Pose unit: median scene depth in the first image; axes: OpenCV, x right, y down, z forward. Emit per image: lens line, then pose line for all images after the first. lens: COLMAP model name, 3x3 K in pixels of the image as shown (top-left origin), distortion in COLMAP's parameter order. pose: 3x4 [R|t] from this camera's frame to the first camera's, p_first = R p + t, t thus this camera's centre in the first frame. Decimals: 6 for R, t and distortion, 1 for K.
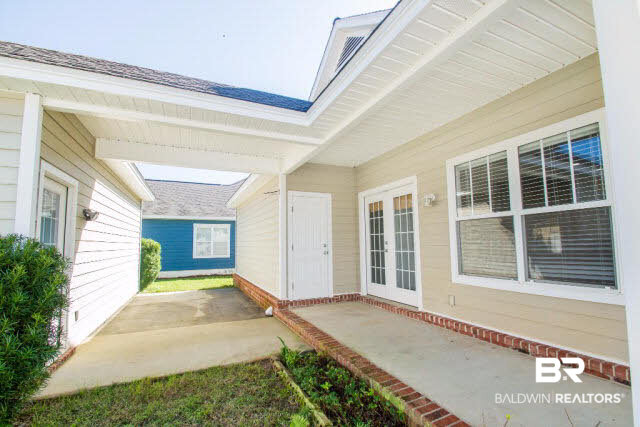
lens RADIAL K [[287.8, 0, 317.5], [0, 287.8, 218.1], [0, 0, 1]] dist [0.000573, 0.000046]
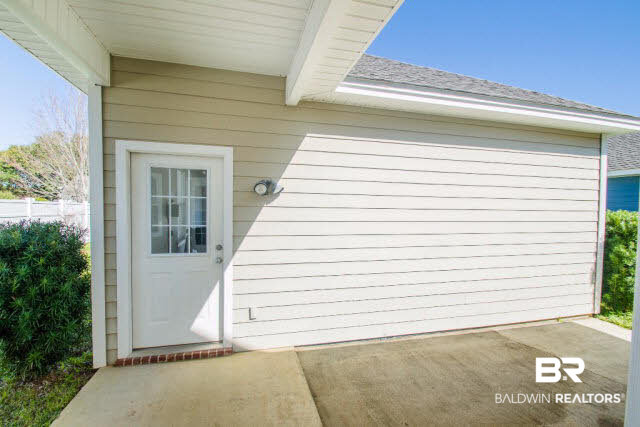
lens RADIAL K [[287.8, 0, 317.5], [0, 287.8, 218.1], [0, 0, 1]] dist [0.000573, 0.000046]
pose [[-0.177313, 0.038770, -0.983391, -0.032008], [0.086548, 0.995967, 0.023661, 0.026797], [0.980342, -0.080915, -0.179954, 0.603527]]
